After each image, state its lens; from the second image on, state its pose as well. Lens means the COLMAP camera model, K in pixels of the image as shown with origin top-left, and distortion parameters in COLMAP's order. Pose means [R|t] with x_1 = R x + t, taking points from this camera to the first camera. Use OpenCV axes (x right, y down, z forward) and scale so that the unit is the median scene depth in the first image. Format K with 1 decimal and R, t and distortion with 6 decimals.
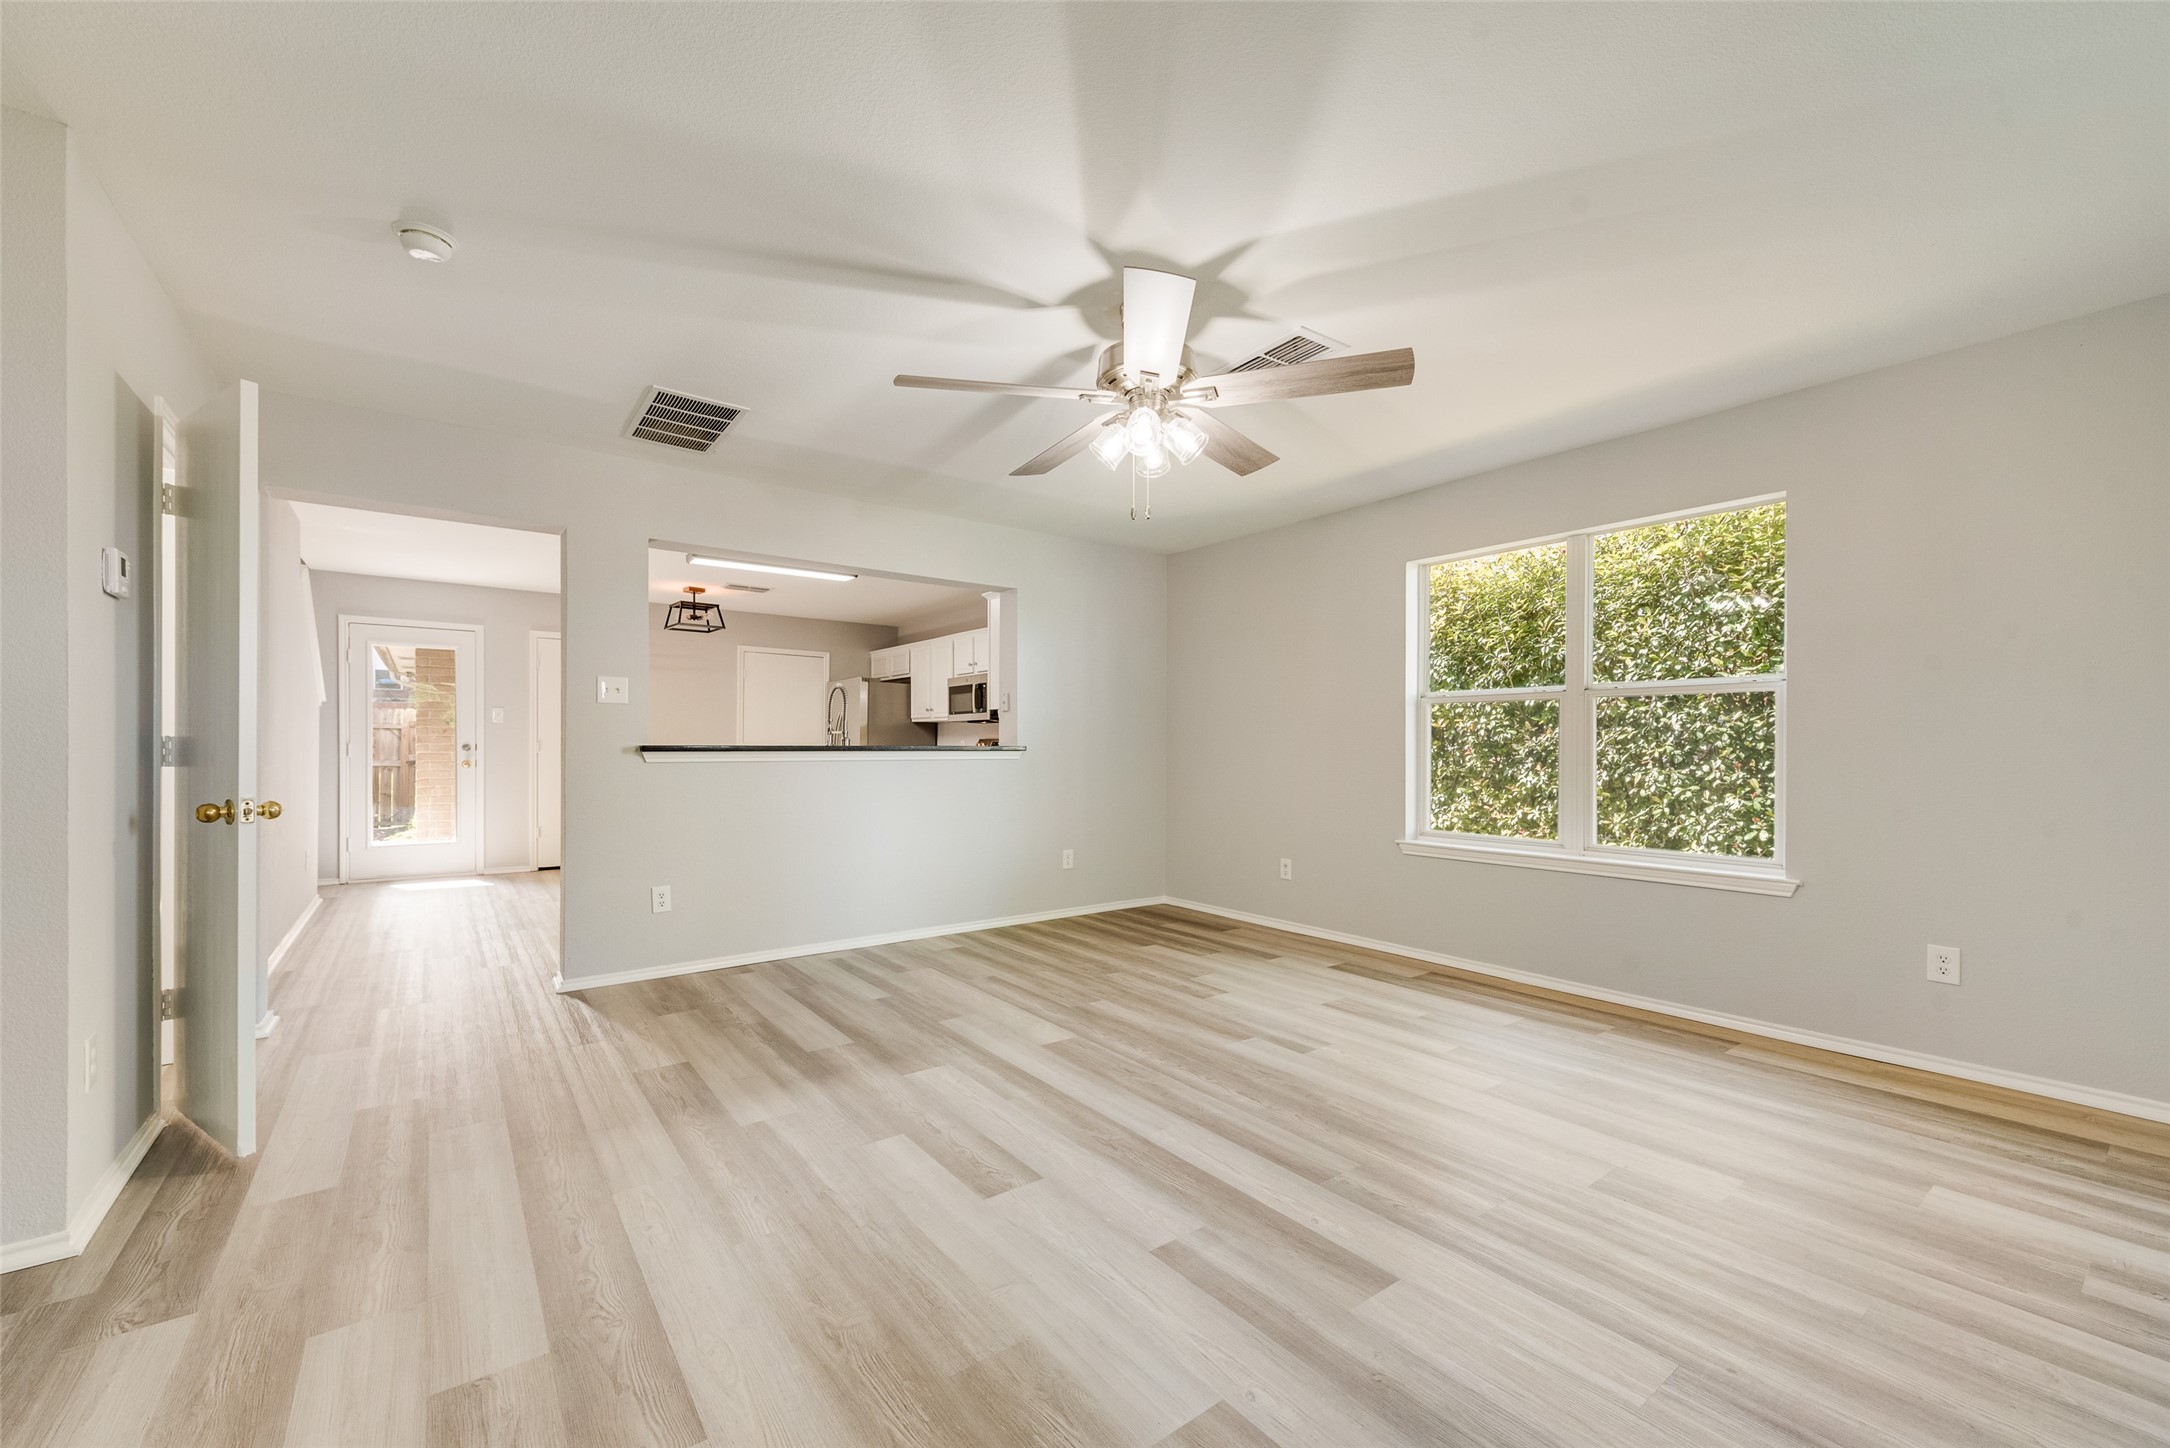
lens RADIAL K [[854.1, 0, 1088.6], [0, 854.1, 732.4], [0, 0, 1]] dist [0.019935, -0.006101]
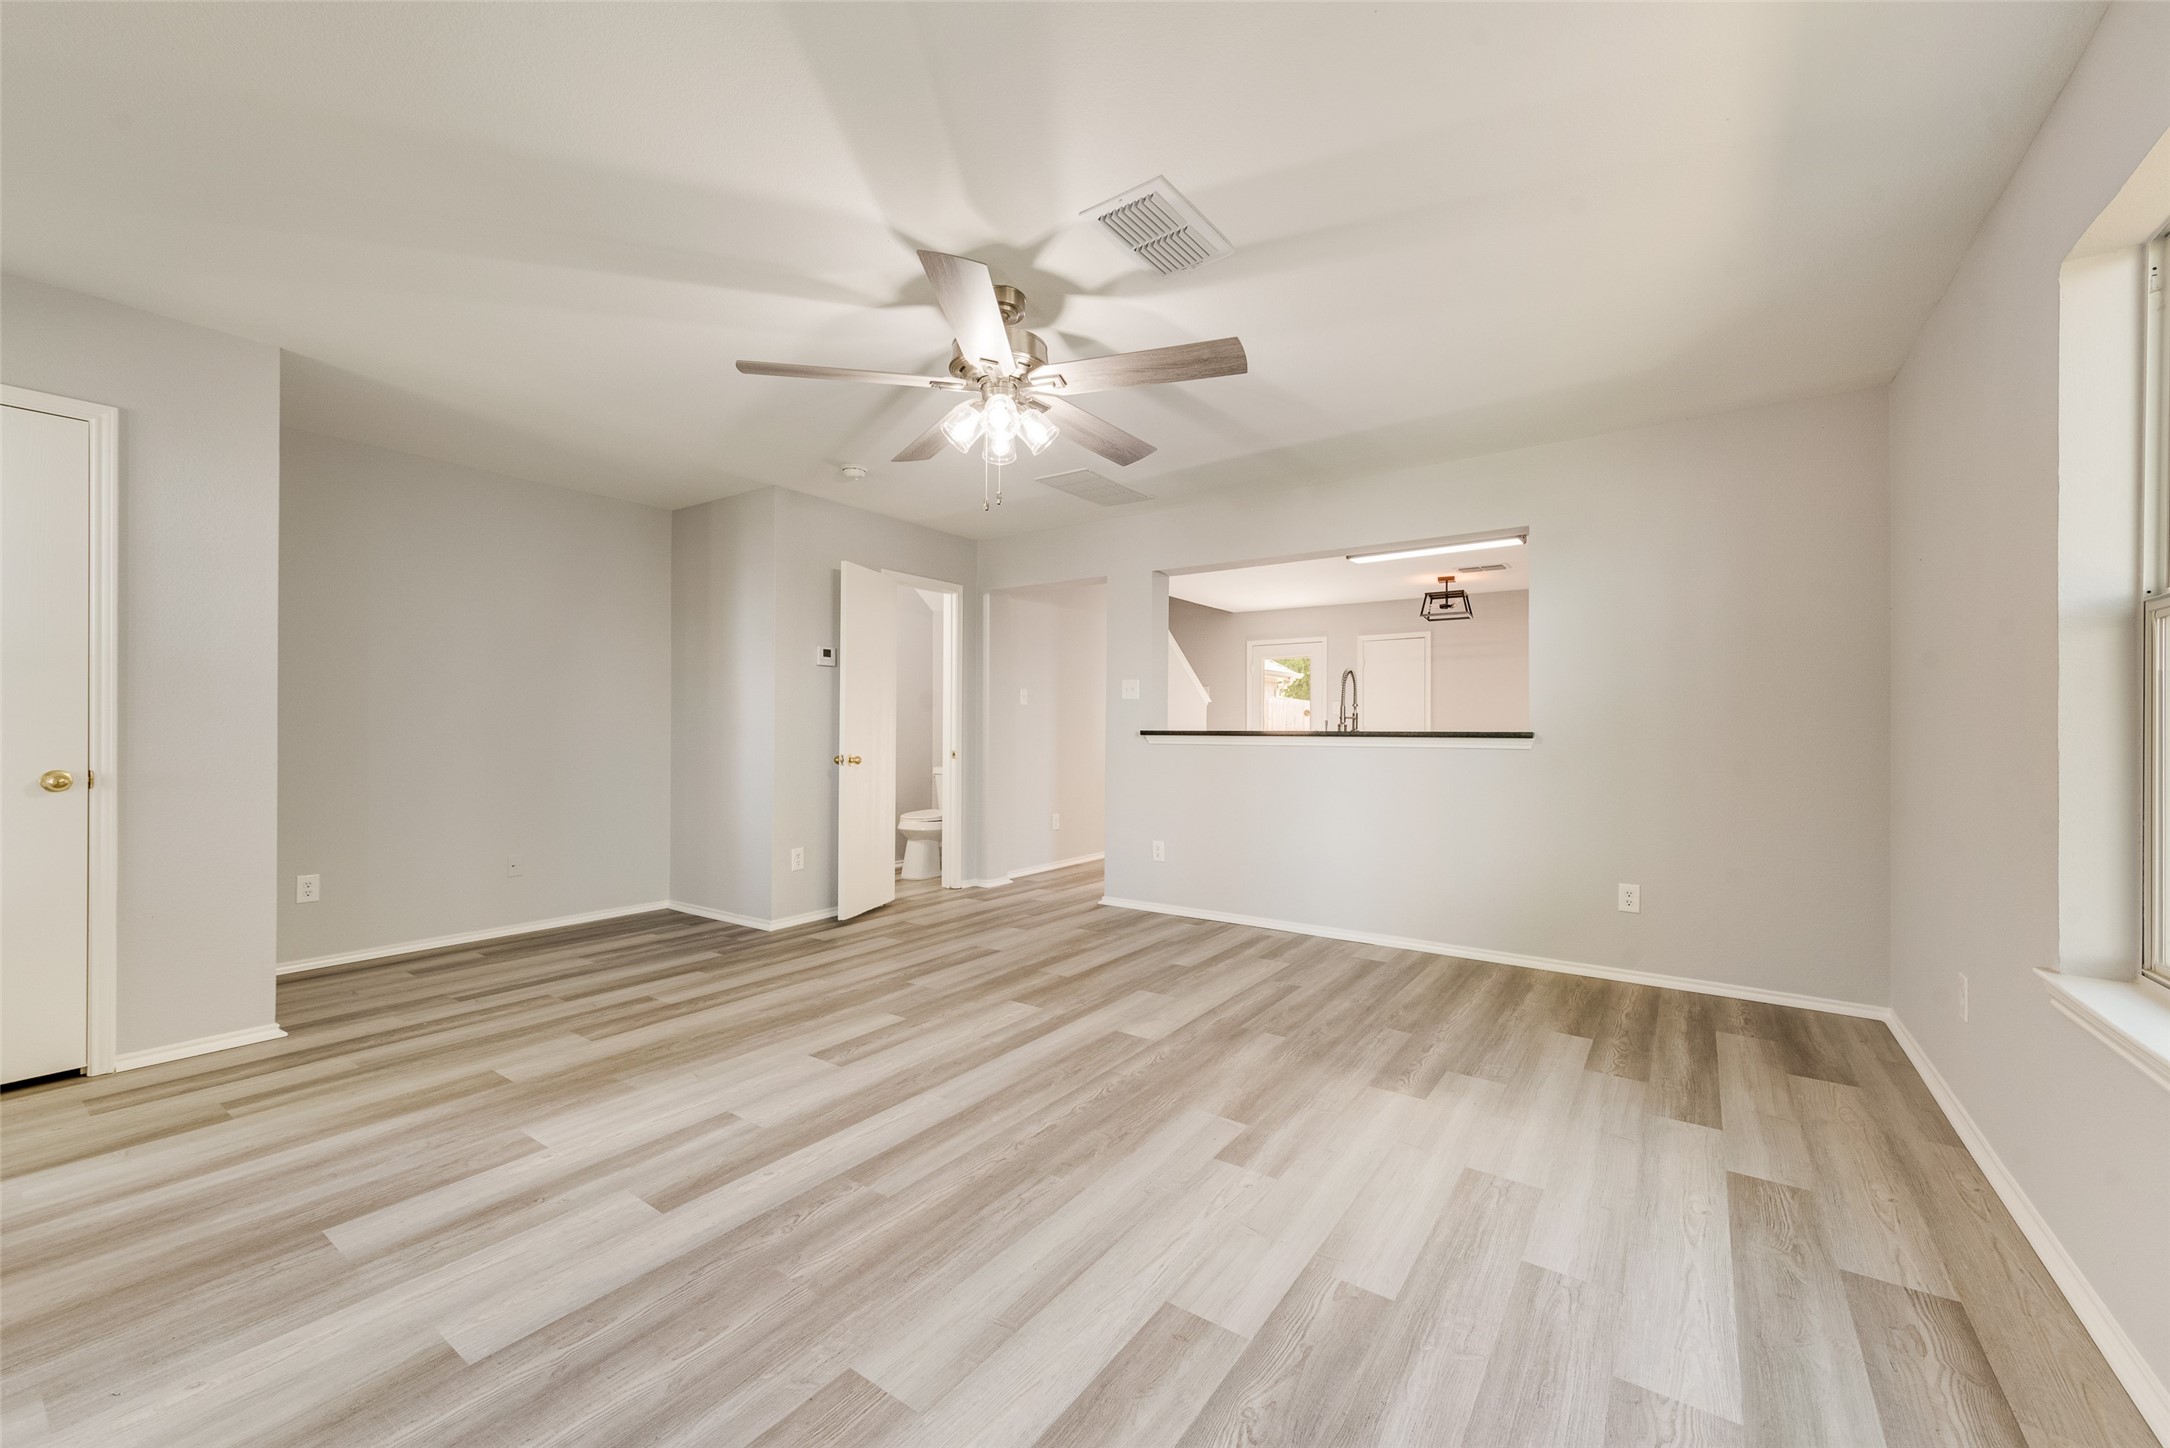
lens RADIAL K [[854.1, 0, 1088.6], [0, 854.1, 732.4], [0, 0, 1]] dist [0.019935, -0.006101]
pose [[0.306269, 0.001510, -0.951944, 0.736186], [0.009688, 0.999942, 0.004703, 0.011815], [0.951896, -0.010663, 0.306237, 0.558808]]
